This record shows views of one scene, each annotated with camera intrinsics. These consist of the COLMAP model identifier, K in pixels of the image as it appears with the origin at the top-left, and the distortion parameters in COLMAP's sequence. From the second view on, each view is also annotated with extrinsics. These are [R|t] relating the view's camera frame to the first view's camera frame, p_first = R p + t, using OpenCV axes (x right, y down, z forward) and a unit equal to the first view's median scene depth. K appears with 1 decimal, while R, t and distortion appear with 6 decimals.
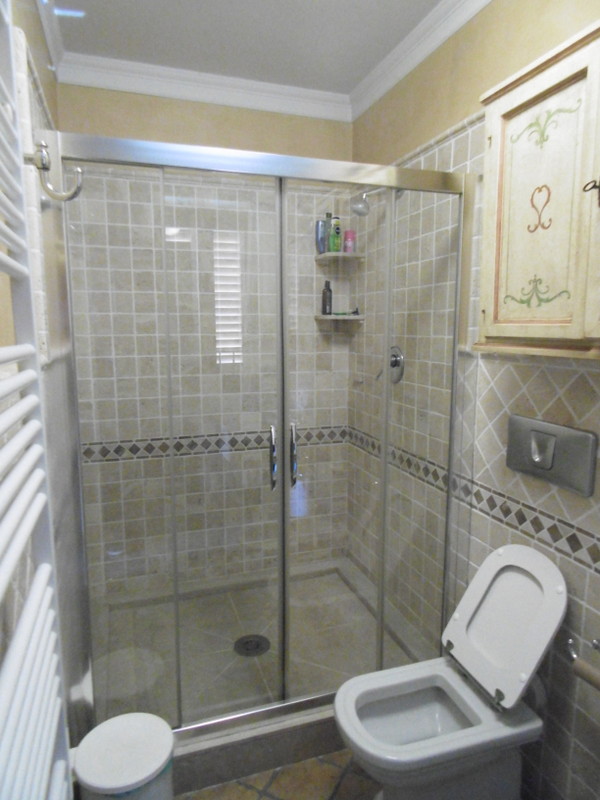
lens RADIAL K [[529.6, 0, 299.9], [0, 529.6, 396.5], [0, 0, 1]] dist [0.016940, -0.013923]
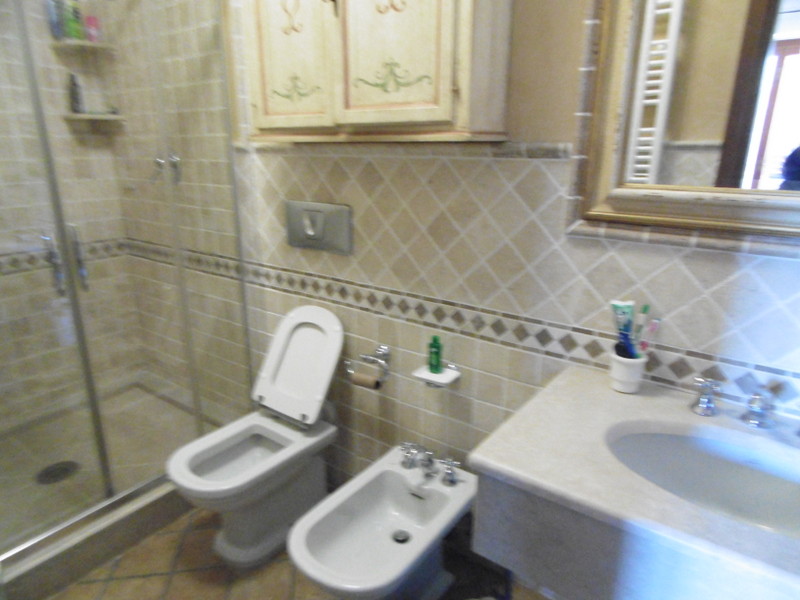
lens RADIAL K [[529.6, 0, 397.3], [0, 529.6, 301.5], [0, 0, 1]] dist [0.016940, -0.013923]
pose [[0.823237, -0.167880, 0.542306, -0.069373], [0.078617, 0.979784, 0.183966, 0.050948], [-0.562227, -0.108813, 0.819793, -0.119266]]
